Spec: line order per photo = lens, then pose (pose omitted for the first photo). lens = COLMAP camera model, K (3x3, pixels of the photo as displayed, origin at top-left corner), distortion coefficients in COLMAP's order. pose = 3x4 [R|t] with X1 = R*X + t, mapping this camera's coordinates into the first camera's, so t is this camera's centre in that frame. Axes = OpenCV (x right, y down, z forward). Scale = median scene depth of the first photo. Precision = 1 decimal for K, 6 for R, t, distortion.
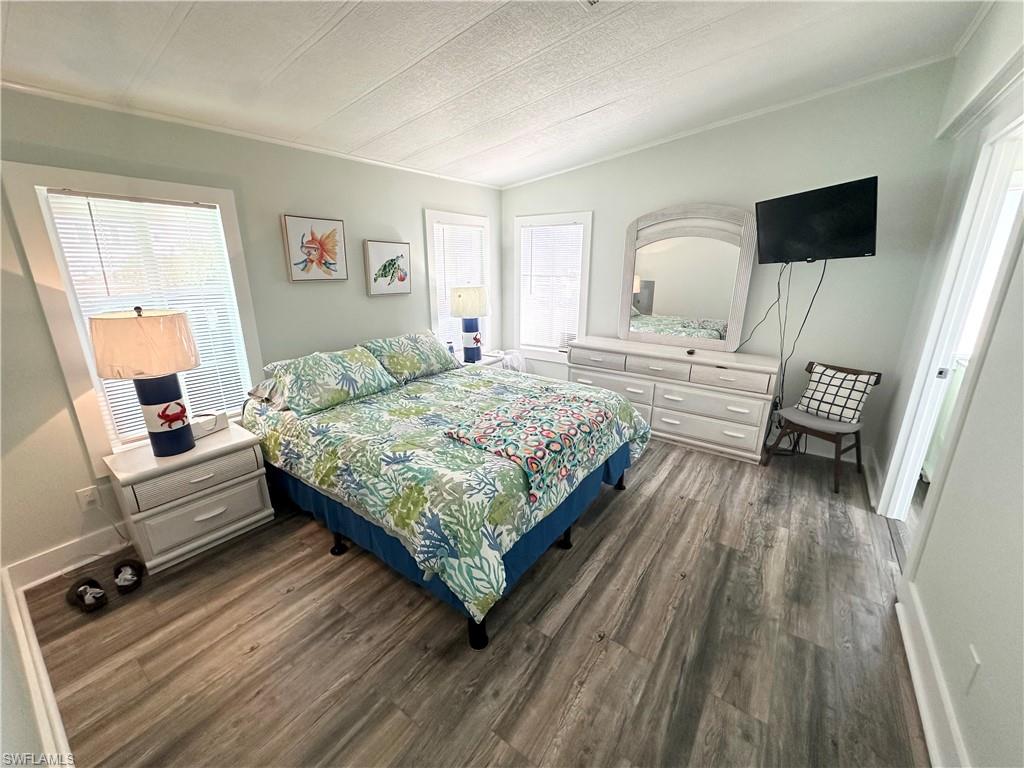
lens RADIAL K [[409.3, 0, 513.0], [0, 409.3, 382.8], [0, 0, 1]] dist [-0.002789, -0.000433]
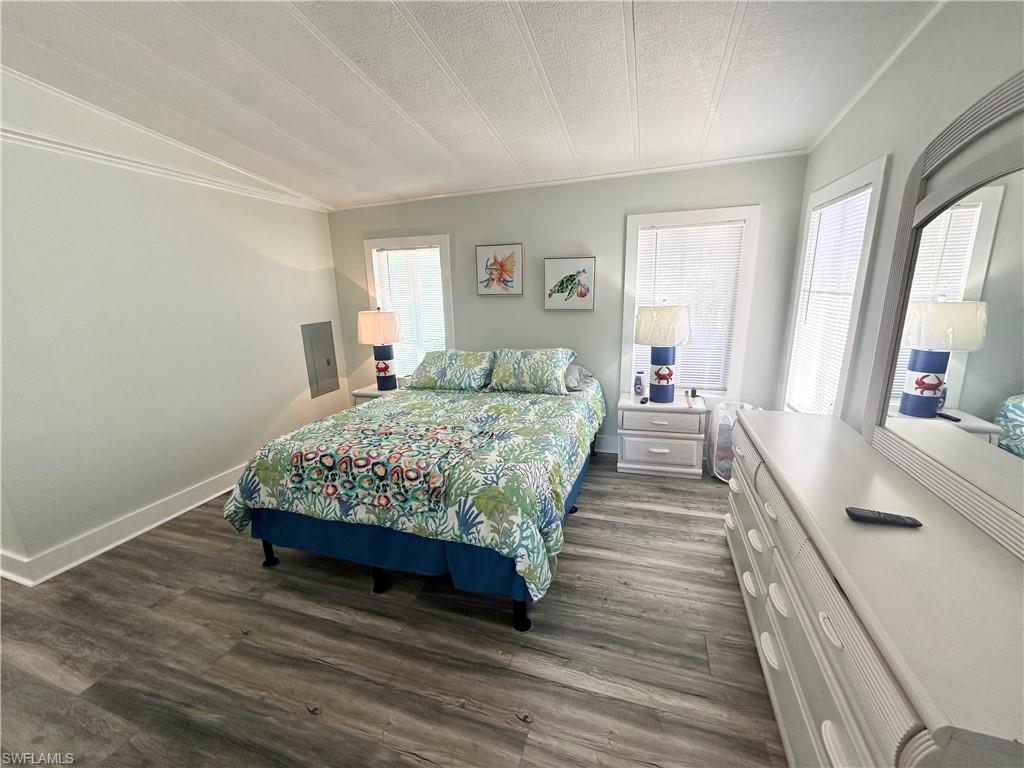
lens RADIAL K [[409.3, 0, 513.2], [0, 409.3, 384.8], [0, 0, 1]] dist [-0.002789, -0.000433]
pose [[0.296819, 0.215132, -0.930385, 0.769450], [-0.241462, 0.959540, 0.144841, -0.189505], [0.923902, 0.181661, 0.336756, 0.709440]]
